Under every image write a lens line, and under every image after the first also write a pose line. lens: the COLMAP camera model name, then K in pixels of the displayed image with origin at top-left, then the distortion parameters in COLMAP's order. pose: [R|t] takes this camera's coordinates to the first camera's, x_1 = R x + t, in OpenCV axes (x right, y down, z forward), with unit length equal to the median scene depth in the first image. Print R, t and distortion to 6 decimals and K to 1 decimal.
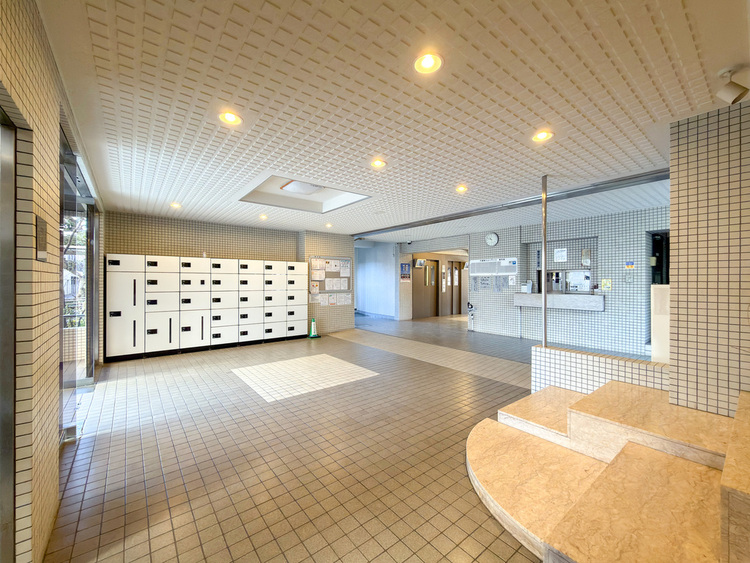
lens RADIAL K [[305.9, 0, 374.4], [0, 305.9, 281.1], [0, 0, 1]] dist [-0.000021, 0.000000]
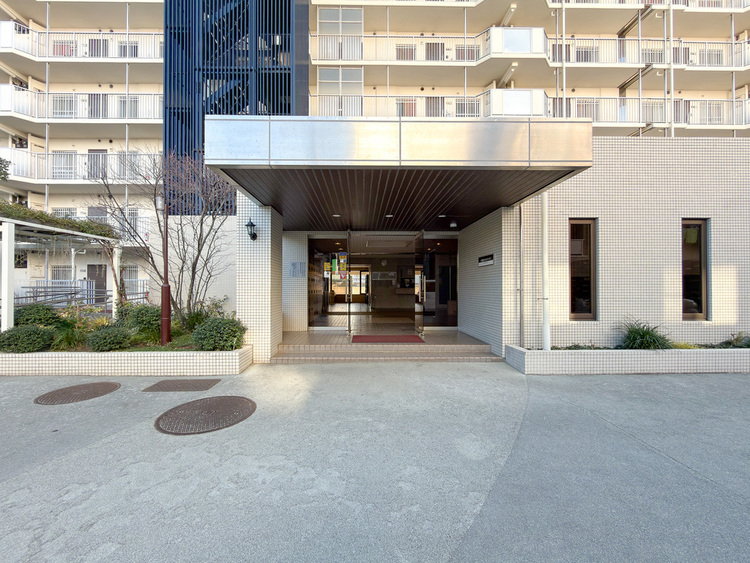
lens RADIAL K [[305.9, 0, 372.4], [0, 305.9, 281.7], [0, 0, 1]] dist [-0.000021, 0.000000]
pose [[0.605746, 0.003570, 0.795650, -1.352696], [0.002074, 0.999979, -0.006065, 0.006352], [-0.795655, 0.005324, 0.605726, -0.181222]]
